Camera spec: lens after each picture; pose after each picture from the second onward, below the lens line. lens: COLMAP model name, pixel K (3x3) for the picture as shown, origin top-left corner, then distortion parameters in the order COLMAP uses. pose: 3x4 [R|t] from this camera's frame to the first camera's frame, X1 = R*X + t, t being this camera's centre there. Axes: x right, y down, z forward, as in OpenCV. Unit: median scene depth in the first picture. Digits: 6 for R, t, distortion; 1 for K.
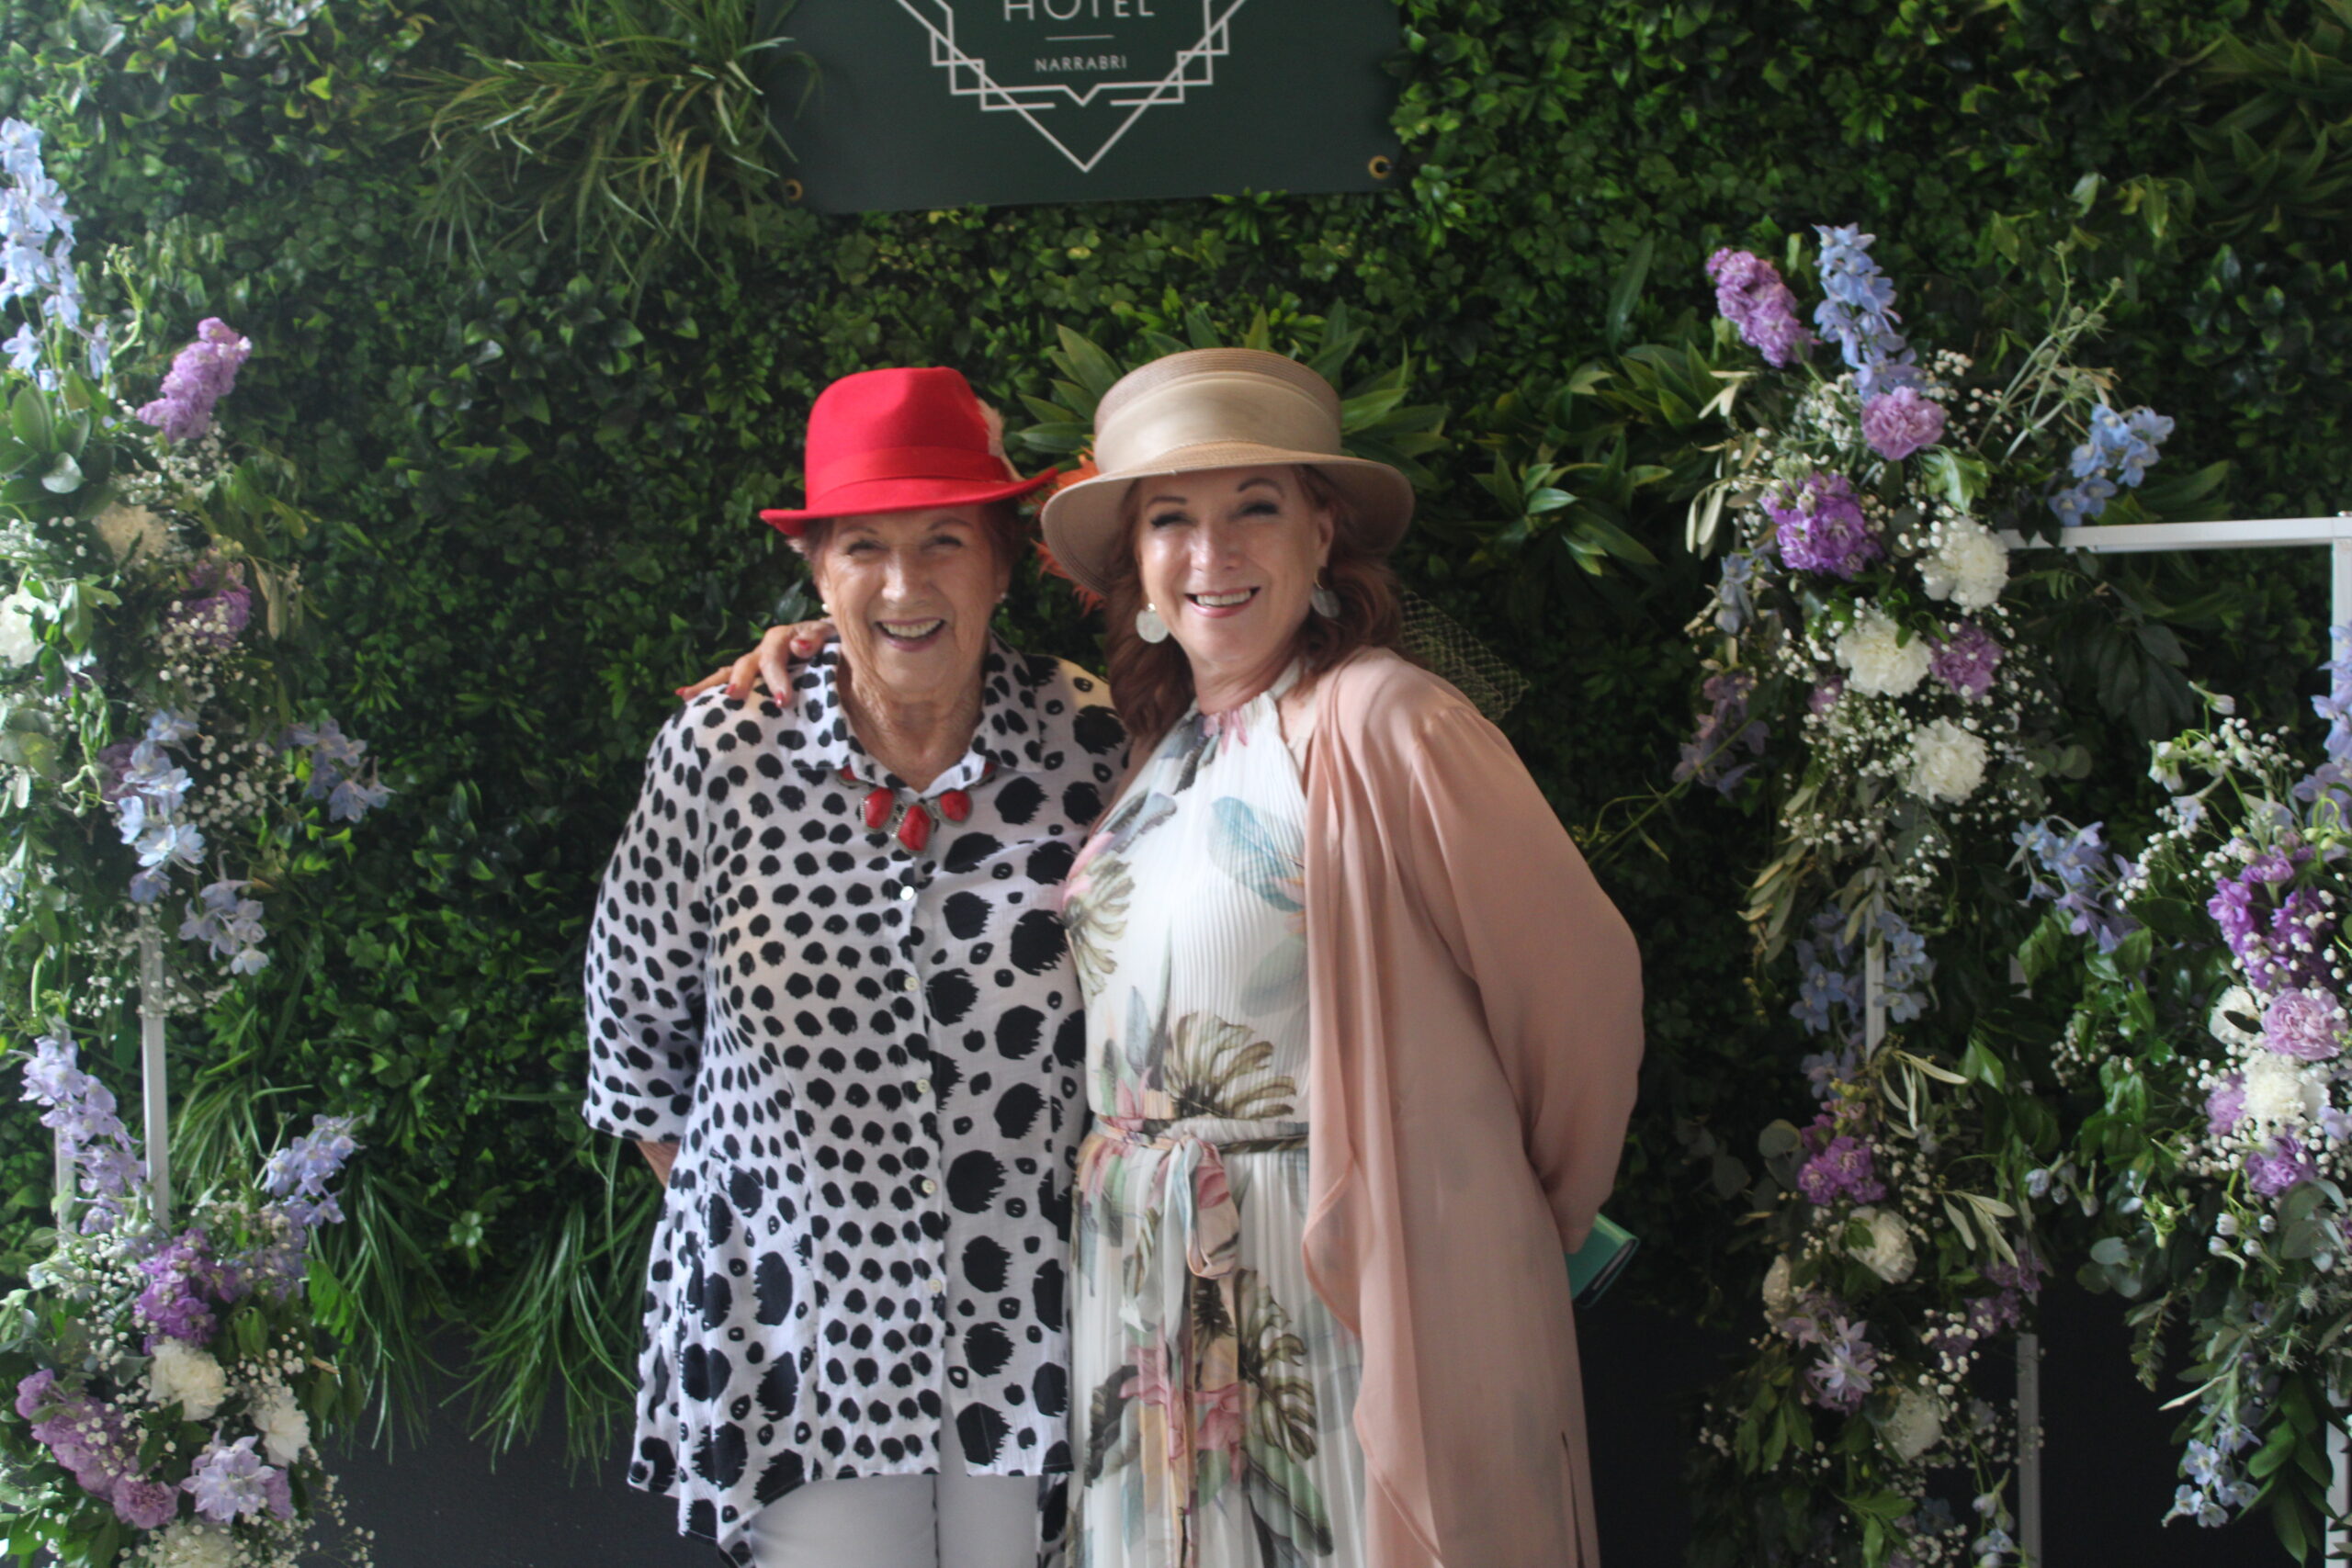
lens RADIAL K [[3548.7, 0, 1174.6], [0, 3548.7, 774.8], [0, 0, 1]] dist [-0.042660, 0.000000]
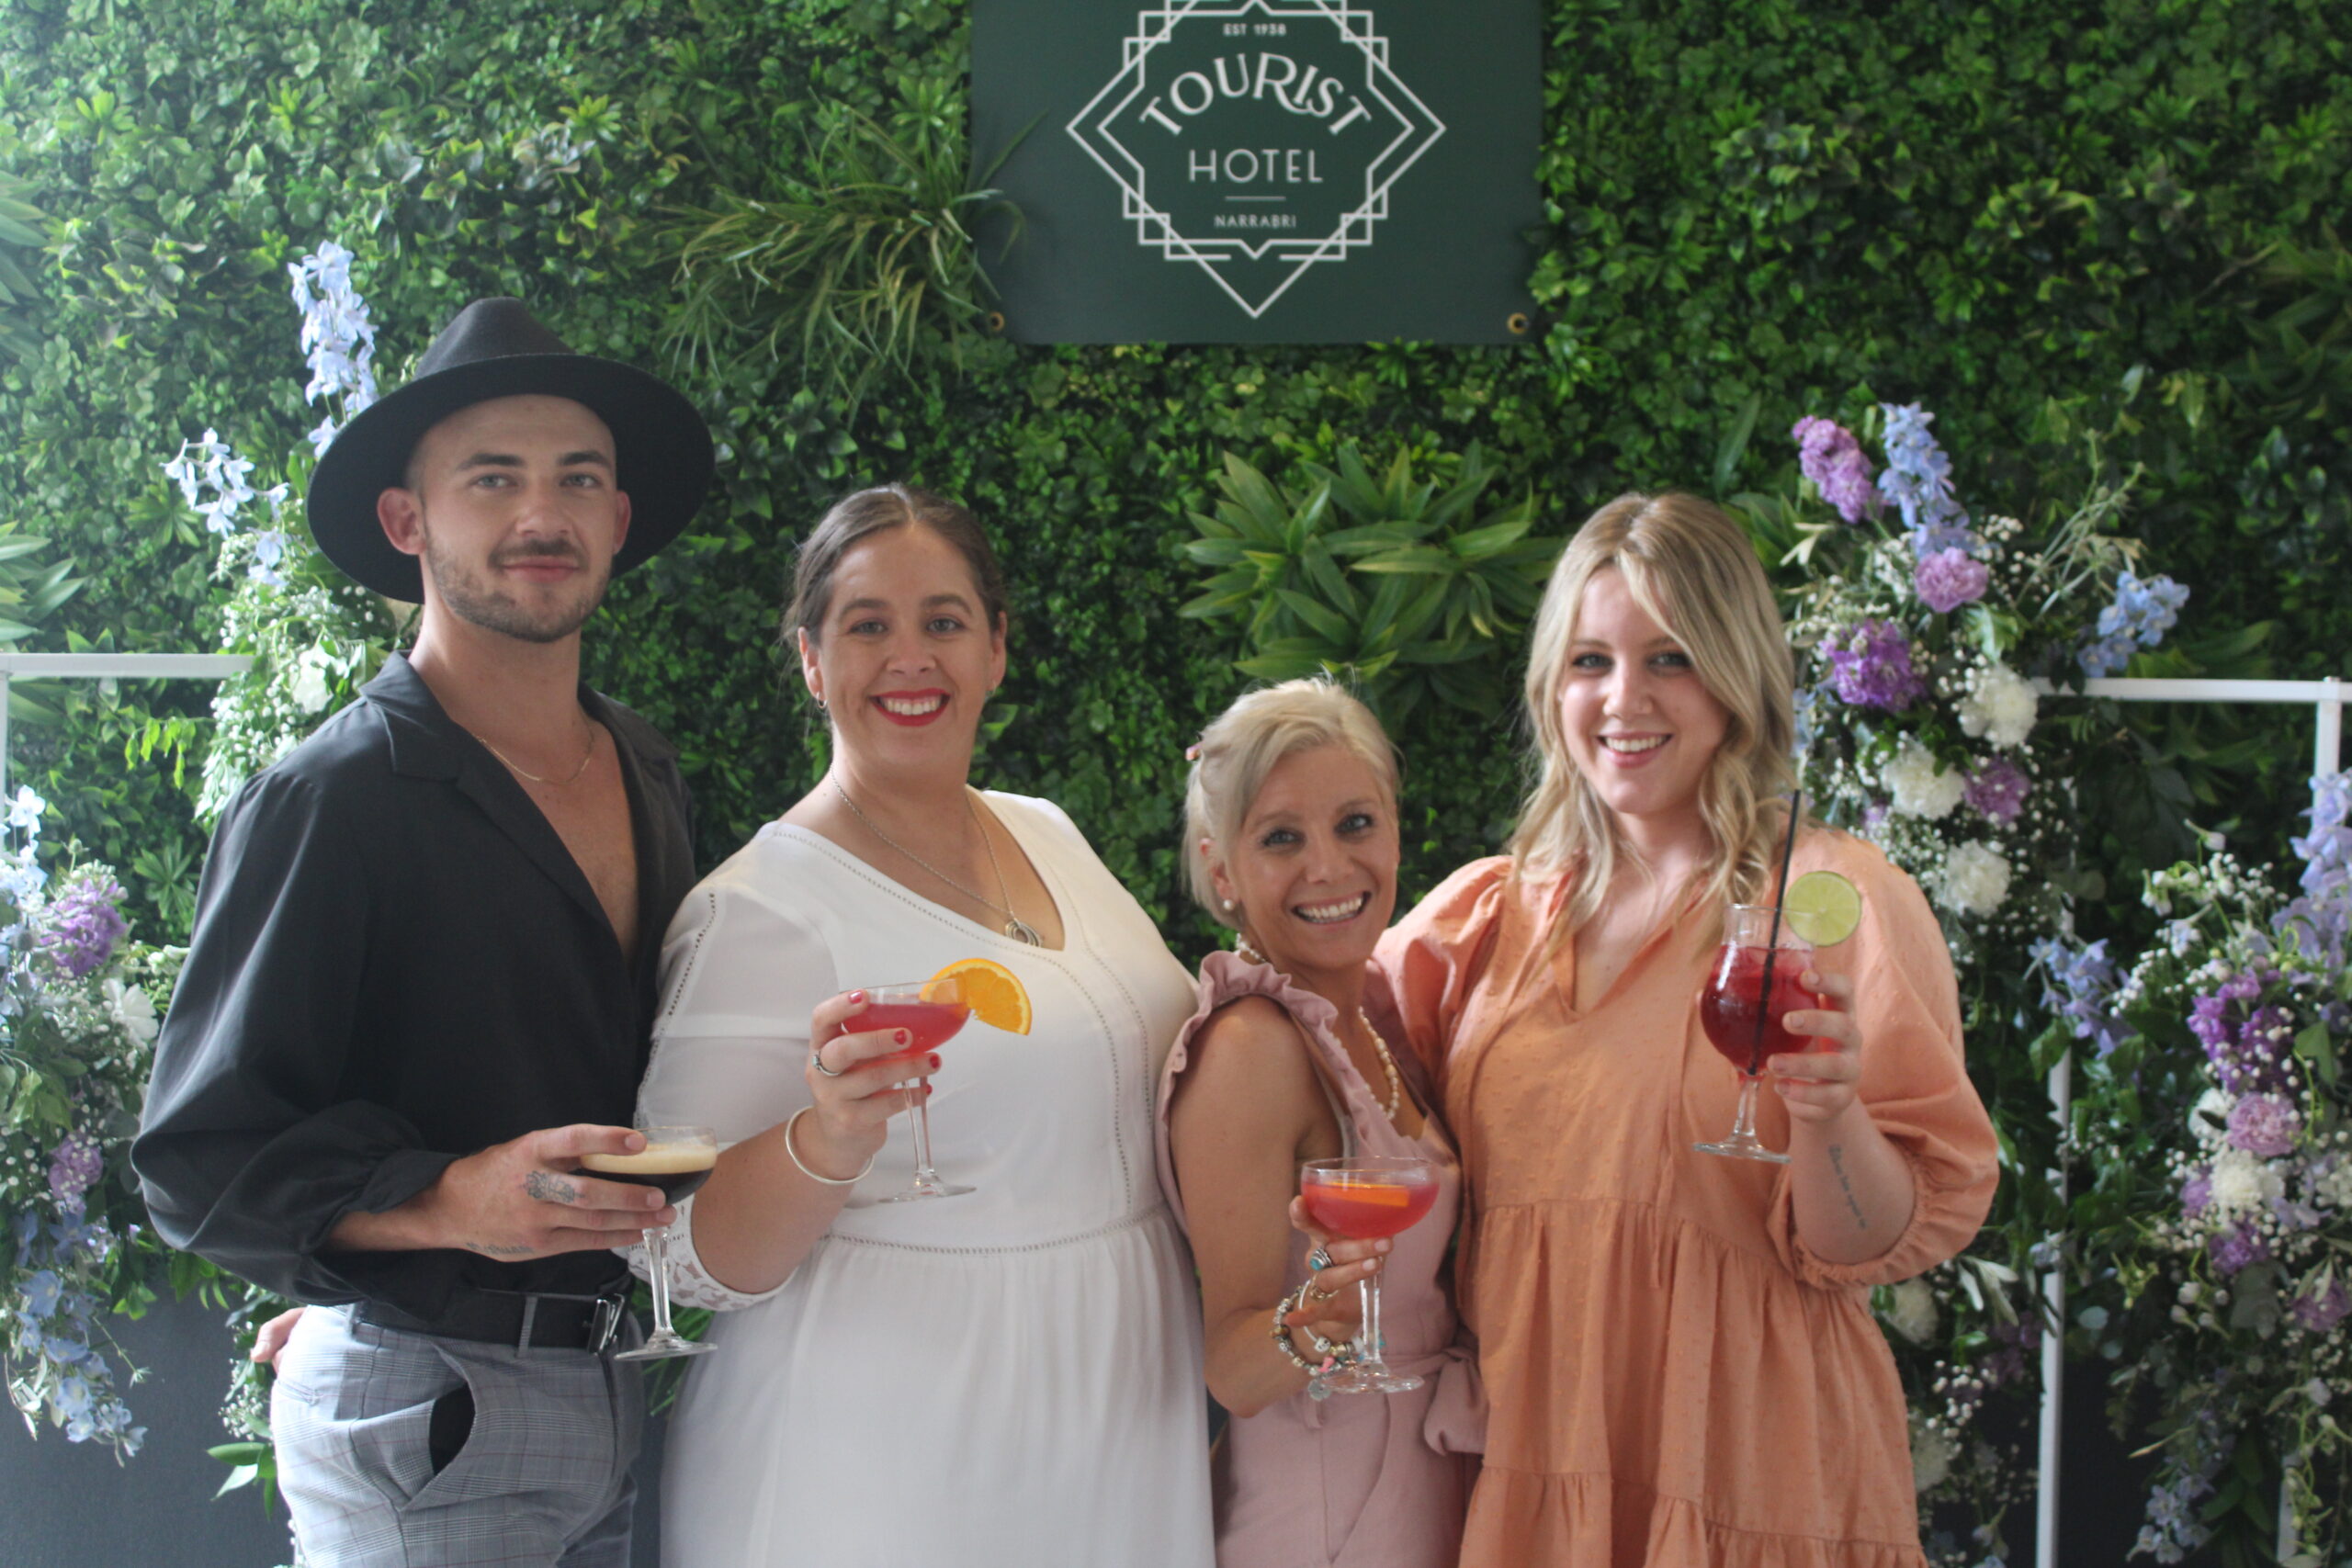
lens RADIAL K [[3701.9, 0, 1160.4], [0, 3701.9, 785.0], [0, 0, 1]] dist [-0.057924, 0.000000]
pose [[0.996759, 0.049888, -0.063103, 0.027353], [-0.050991, 0.998571, -0.015994, -0.001501], [0.062215, 0.019160, 0.997879, -0.176317]]
